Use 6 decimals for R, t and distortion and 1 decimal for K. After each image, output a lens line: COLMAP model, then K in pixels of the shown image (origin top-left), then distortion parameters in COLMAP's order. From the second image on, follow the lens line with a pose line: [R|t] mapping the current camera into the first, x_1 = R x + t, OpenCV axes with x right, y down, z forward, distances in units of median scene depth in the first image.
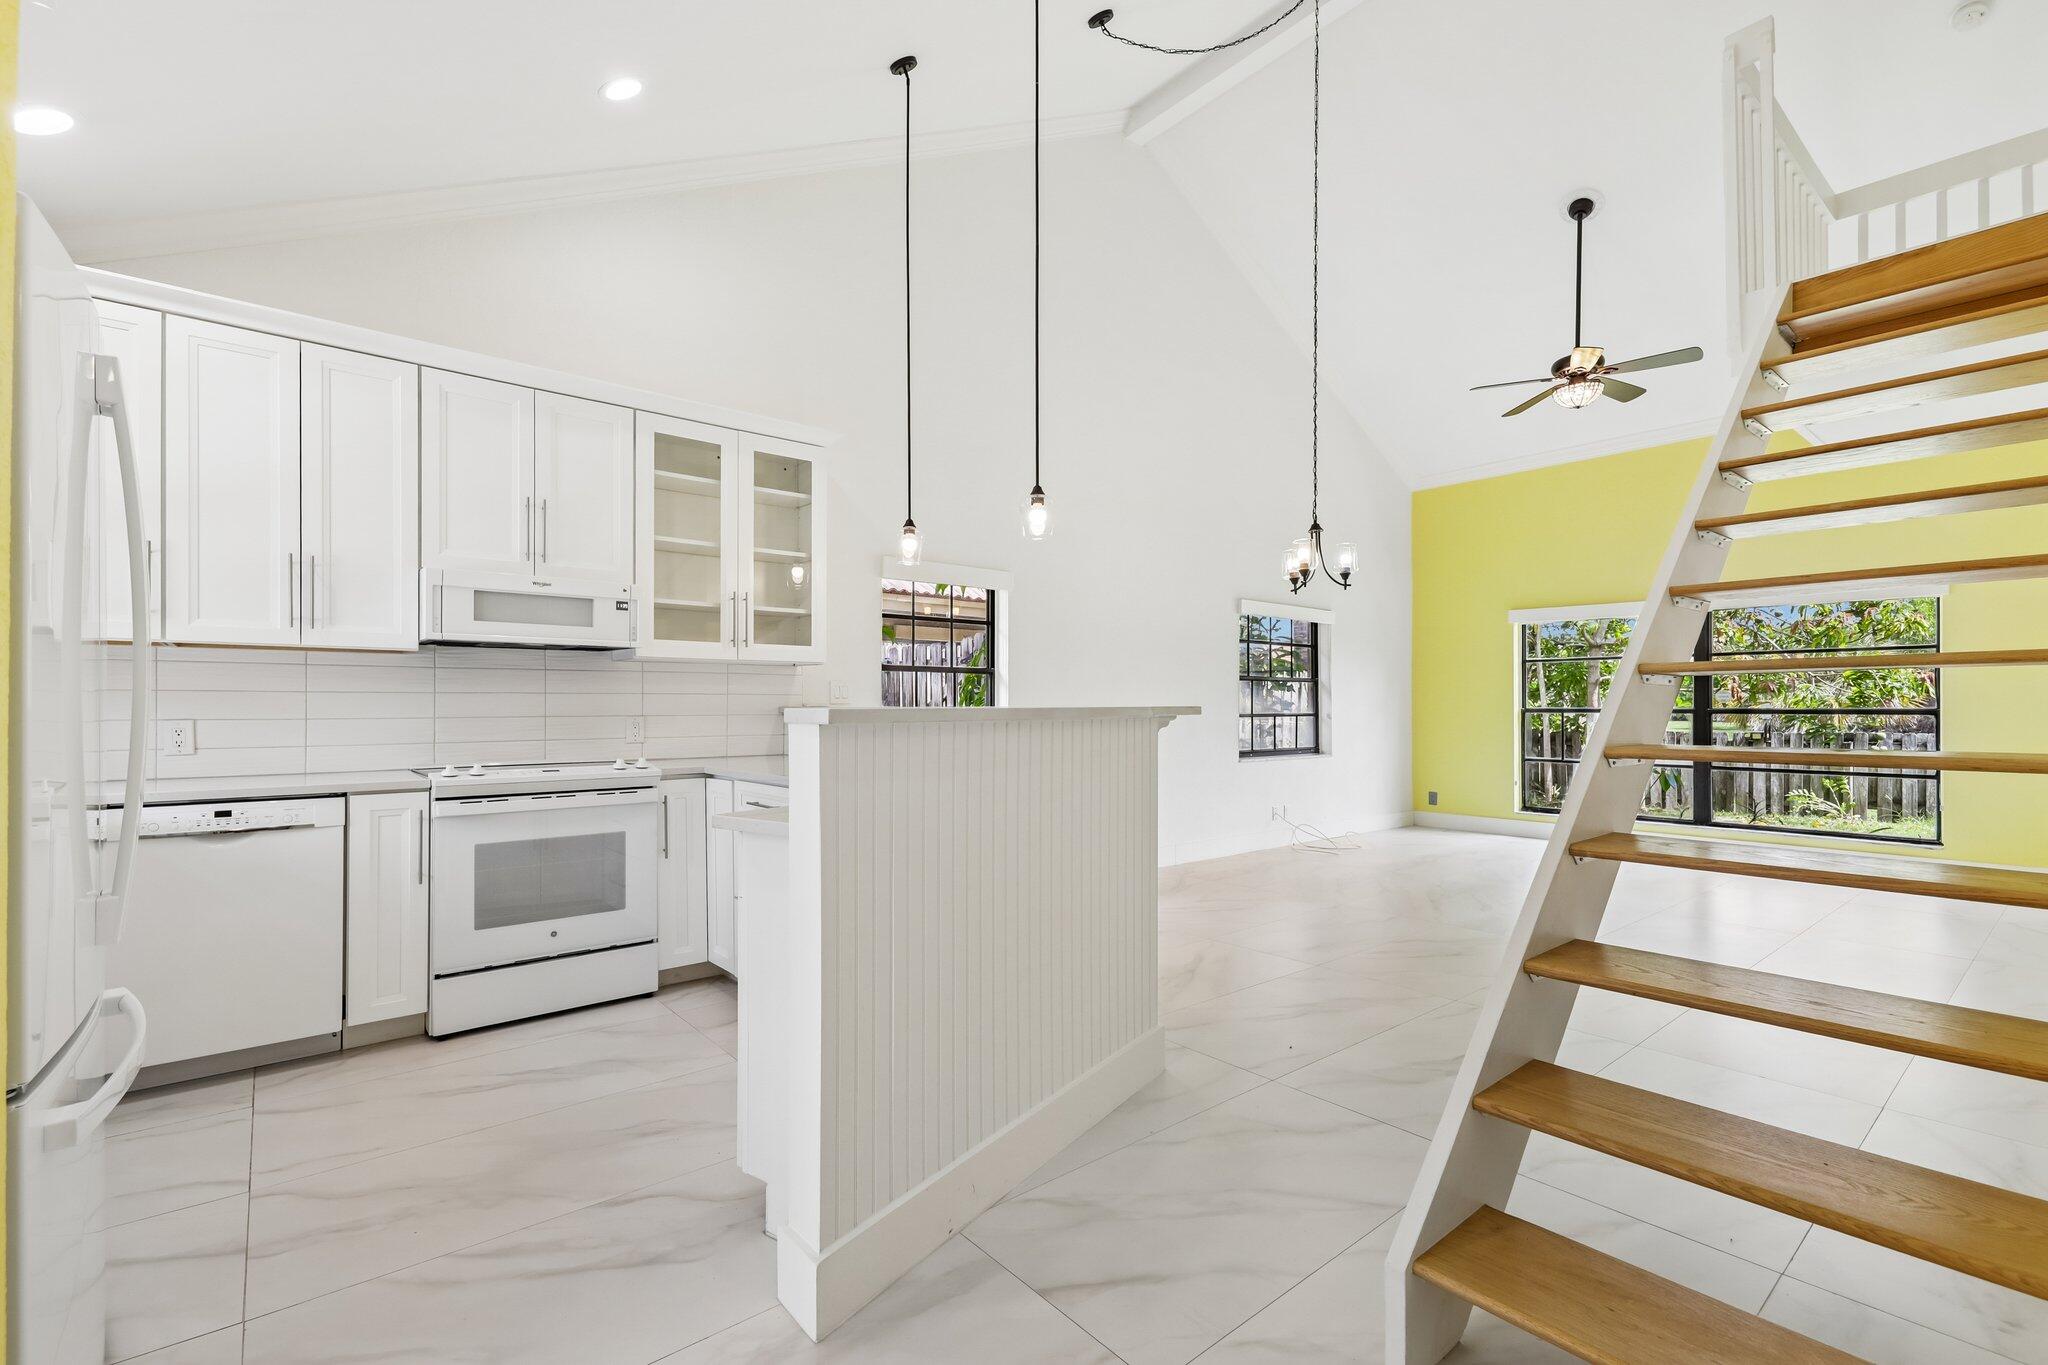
lens RADIAL K [[902.4, 0, 1011.7], [0, 902.4, 698.3], [0, 0, 1]] dist [0.017831, -0.004869]
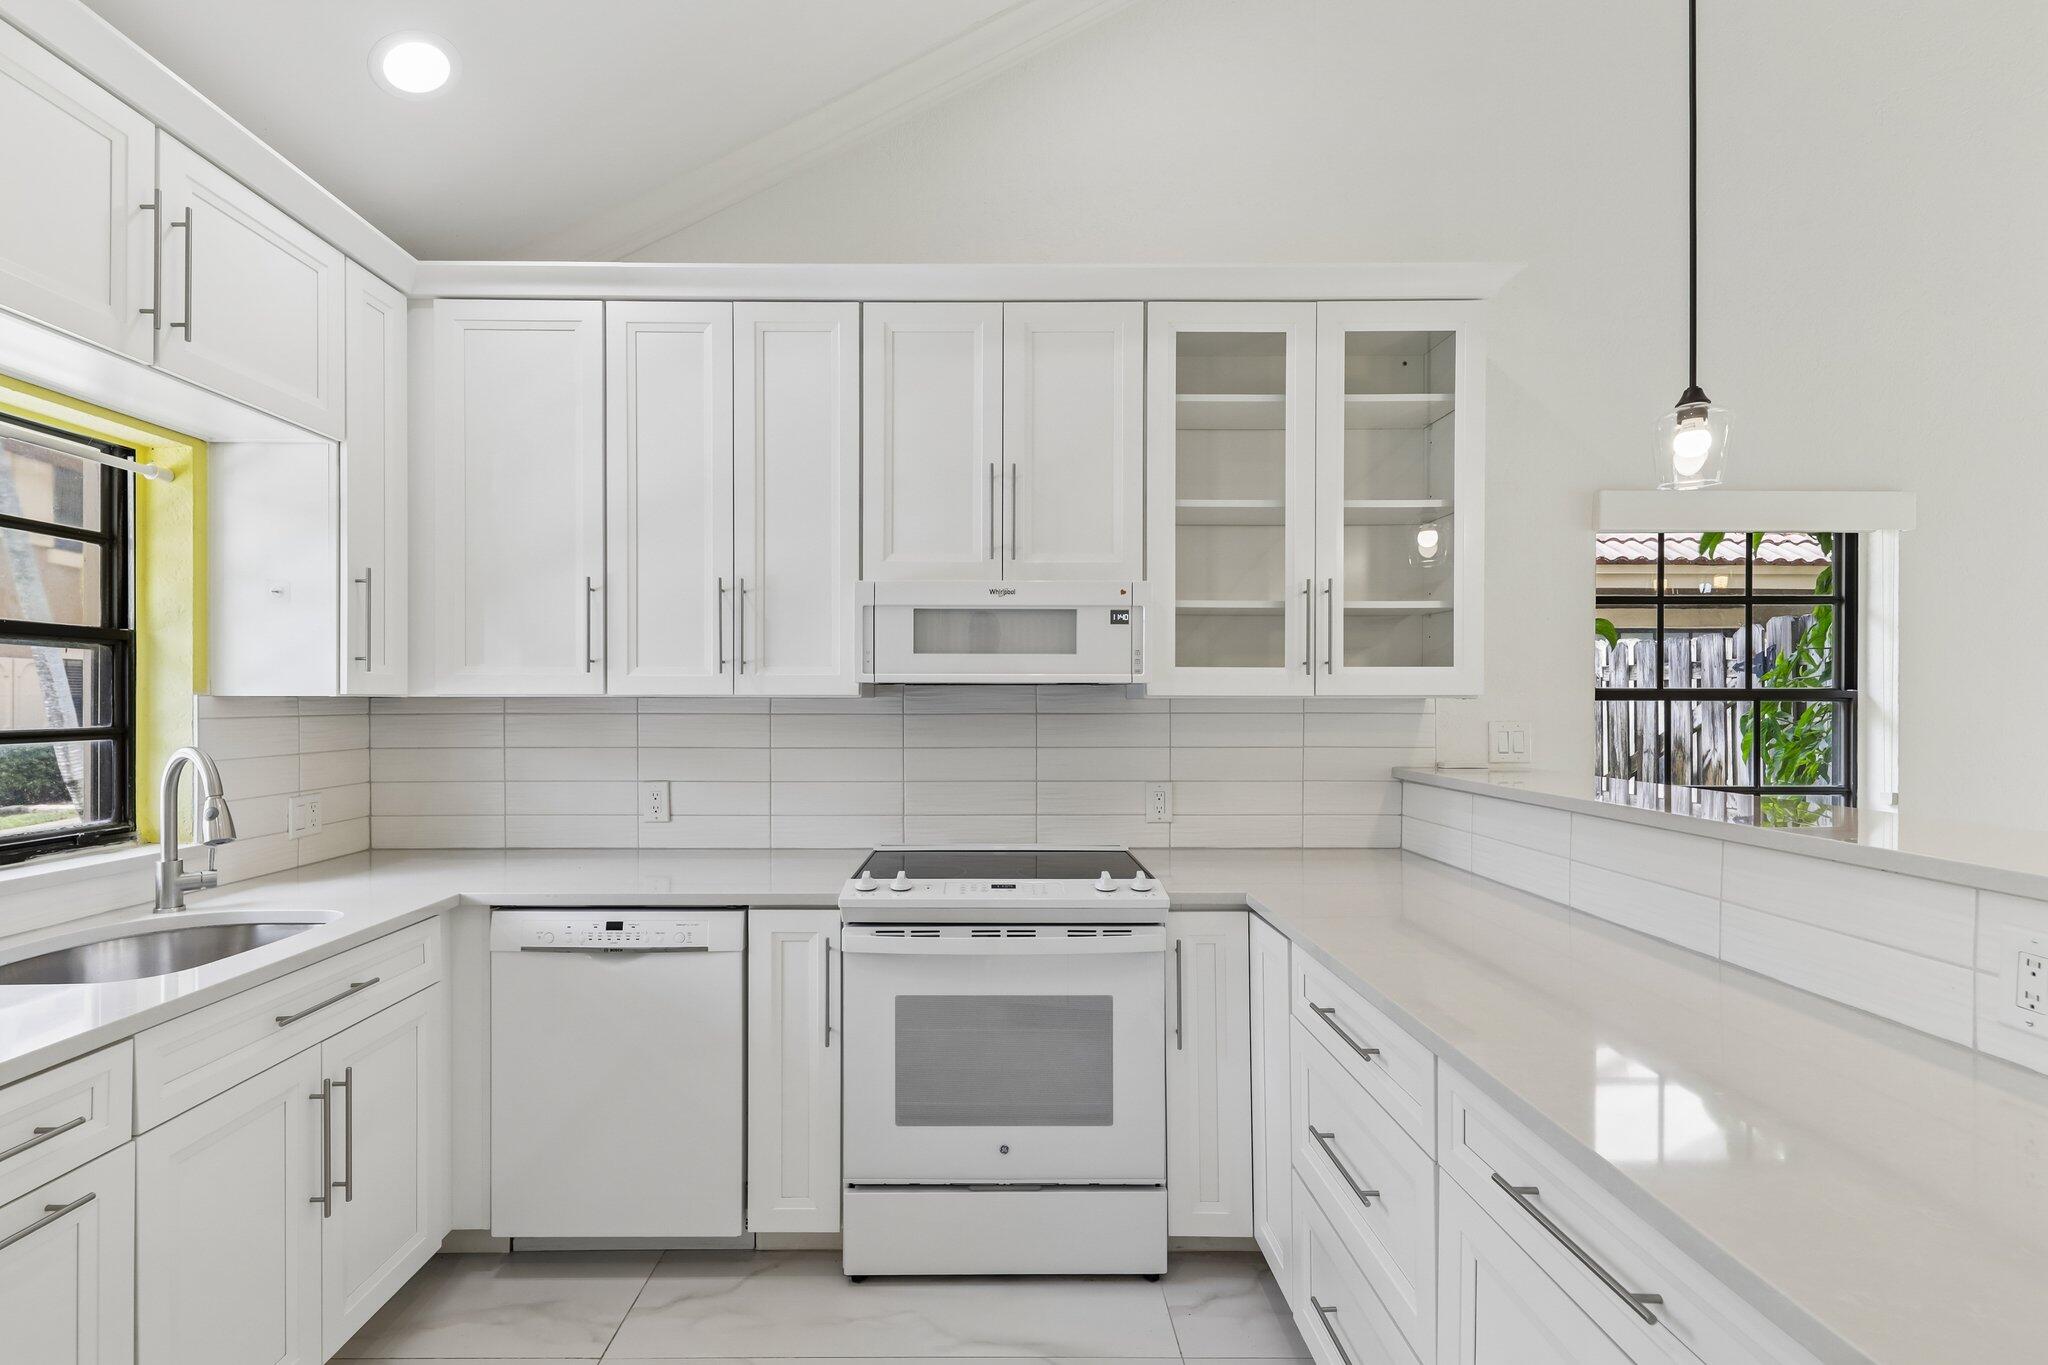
lens RADIAL K [[902.4, 0, 991.3], [0, 902.4, 701.1], [0, 0, 1]] dist [0.017831, -0.004869]
pose [[0.772657, 0.002086, -0.634820, -0.083249], [0.004548, 0.999951, 0.008822, -0.040480], [0.634808, -0.009704, 0.772609, 0.371175]]
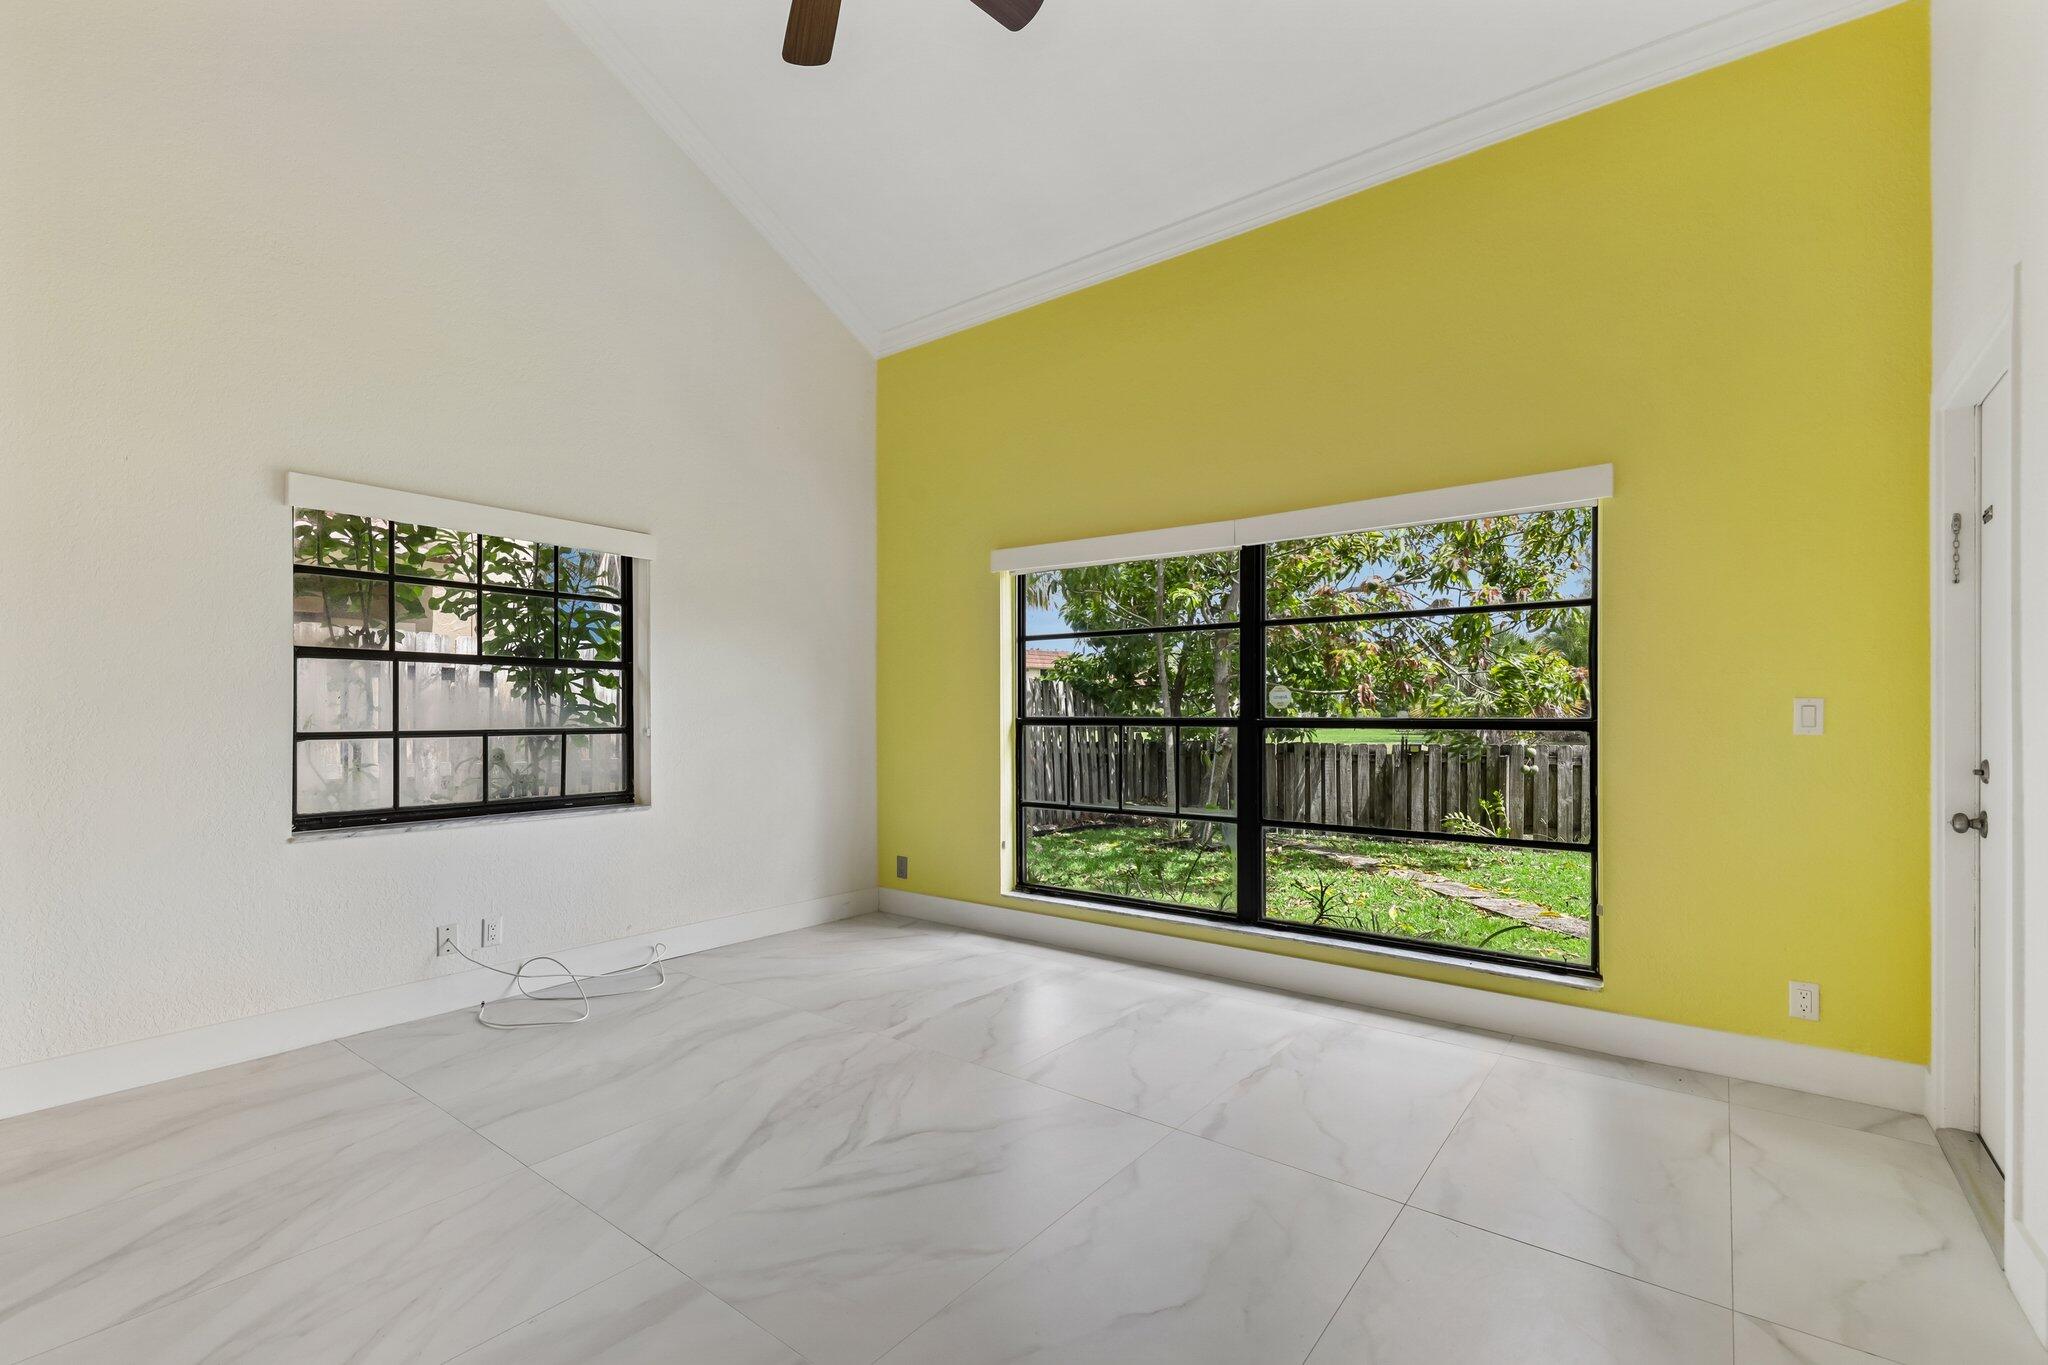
lens RADIAL K [[902.4, 0, 1008.5], [0, 902.4, 707.7], [0, 0, 1]] dist [0.017831, -0.004869]
pose [[0.975816, 0.001338, 0.218589, 0.759963], [-0.001965, 0.999995, 0.002648, 0.005315], [-0.218584, -0.003014, 0.975813, 0.751497]]
